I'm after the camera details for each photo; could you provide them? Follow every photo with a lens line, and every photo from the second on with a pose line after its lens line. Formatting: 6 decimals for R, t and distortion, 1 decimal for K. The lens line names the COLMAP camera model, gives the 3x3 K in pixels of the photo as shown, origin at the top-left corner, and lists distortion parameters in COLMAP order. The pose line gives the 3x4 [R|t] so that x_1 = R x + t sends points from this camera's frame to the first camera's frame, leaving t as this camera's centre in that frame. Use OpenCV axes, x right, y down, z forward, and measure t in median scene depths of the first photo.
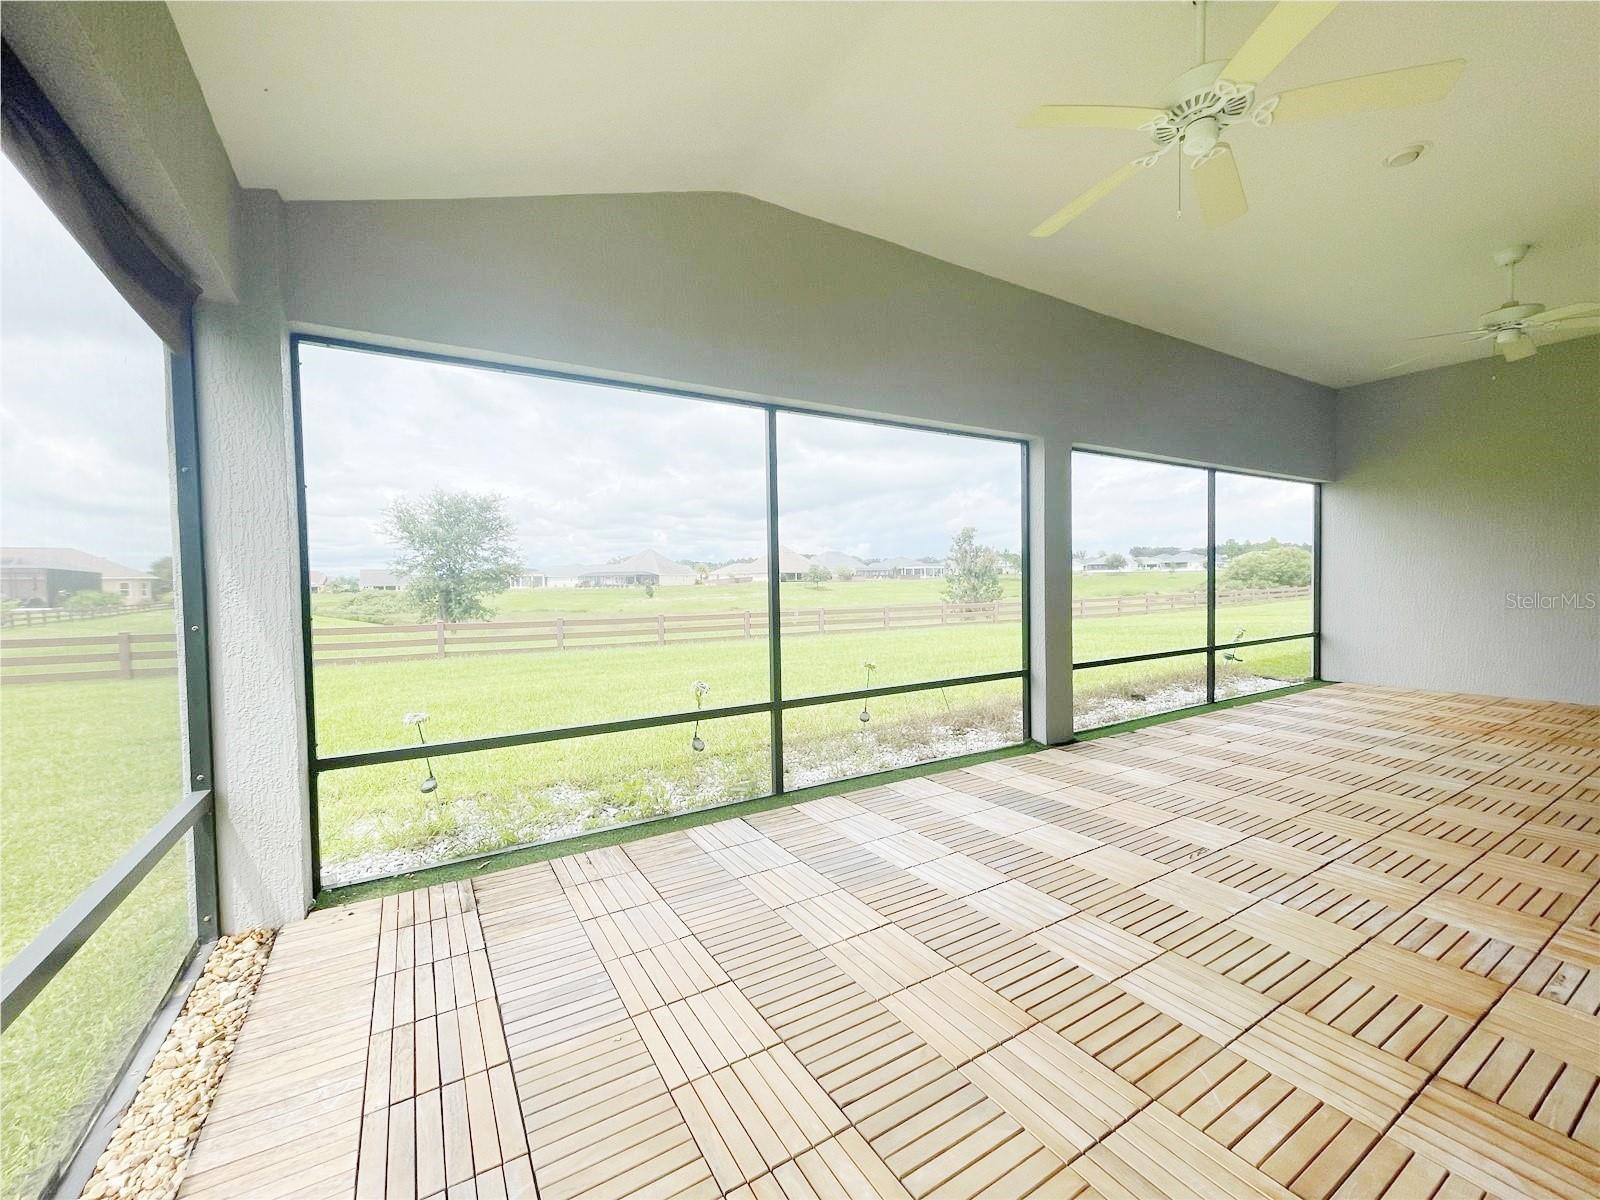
lens RADIAL K [[645.7, 0, 797.3], [0, 645.7, 603.6], [0, 0, 1]] dist [-0.000929, 0.000247]
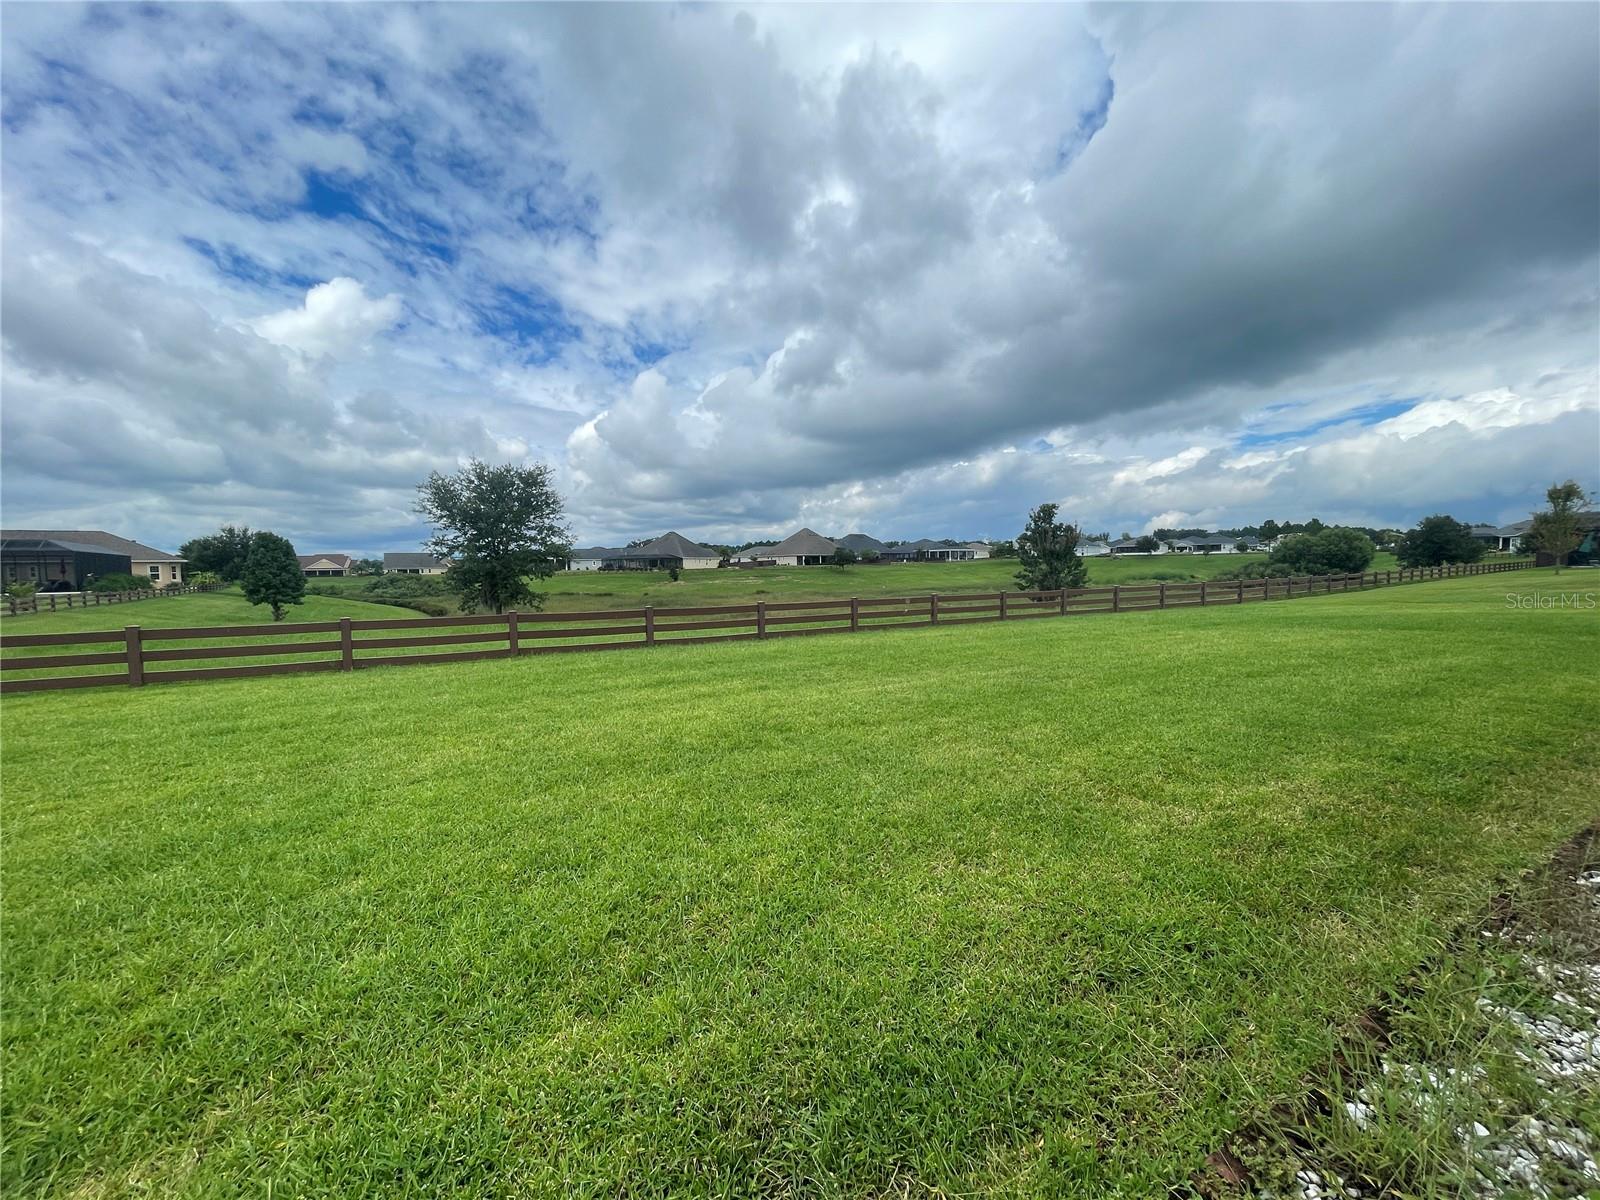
lens RADIAL K [[647.2, 0, 797.4], [0, 647.2, 605.4], [0, 0, 1]] dist [-0.004164, -0.000027]
pose [[0.999708, 0.001395, -0.024128, -0.070564], [-0.000710, 0.999597, 0.028380, -0.001314], [0.024158, -0.028354, 0.999306, 0.077360]]
